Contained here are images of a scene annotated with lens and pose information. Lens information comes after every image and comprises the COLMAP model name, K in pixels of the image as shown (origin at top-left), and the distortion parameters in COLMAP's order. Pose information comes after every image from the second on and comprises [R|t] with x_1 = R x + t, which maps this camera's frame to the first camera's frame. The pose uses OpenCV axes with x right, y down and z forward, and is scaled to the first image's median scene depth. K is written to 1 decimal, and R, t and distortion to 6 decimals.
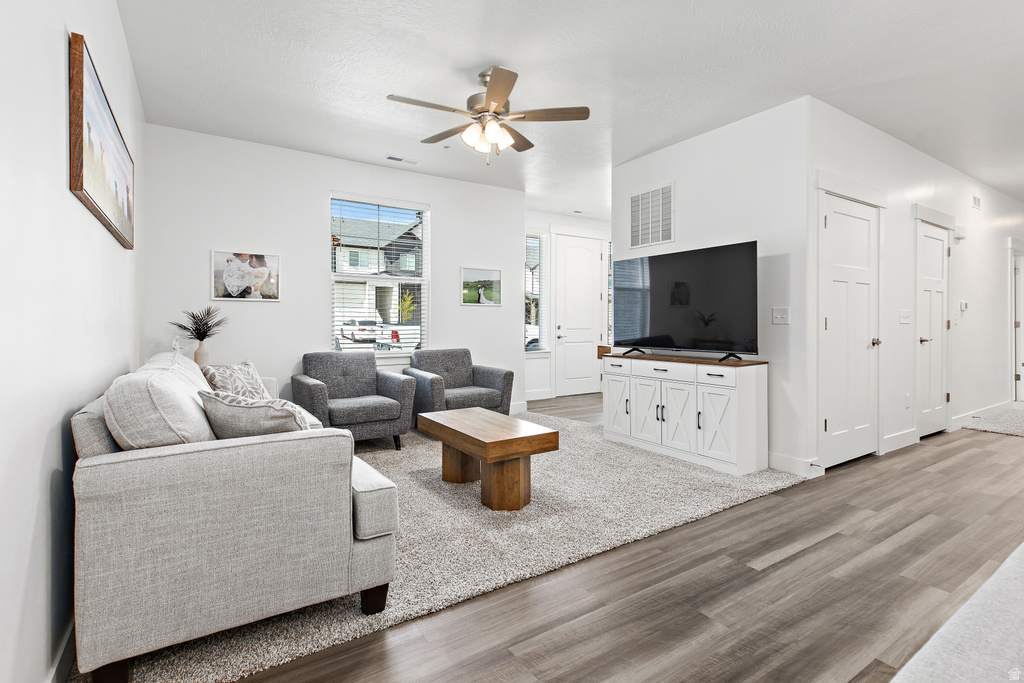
lens RADIAL K [[478.4, 0, 522.4], [0, 478.4, 325.8], [0, 0, 1]] dist [0.005738, -0.000093]
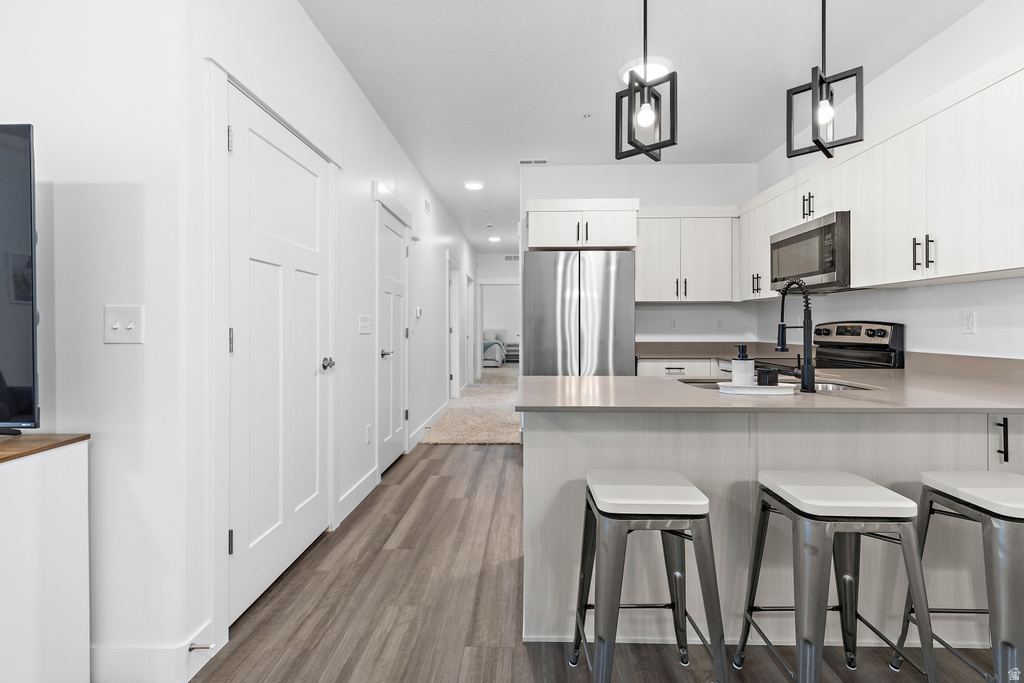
lens RADIAL K [[478.4, 0, 511.5], [0, 478.4, 322.0], [0, 0, 1]] dist [0.005738, -0.000093]
pose [[0.579218, 0.005219, 0.815156, 0.436250], [0.010056, 0.999858, -0.013547, -0.014847], [-0.815110, 0.016044, 0.579083, 0.519234]]
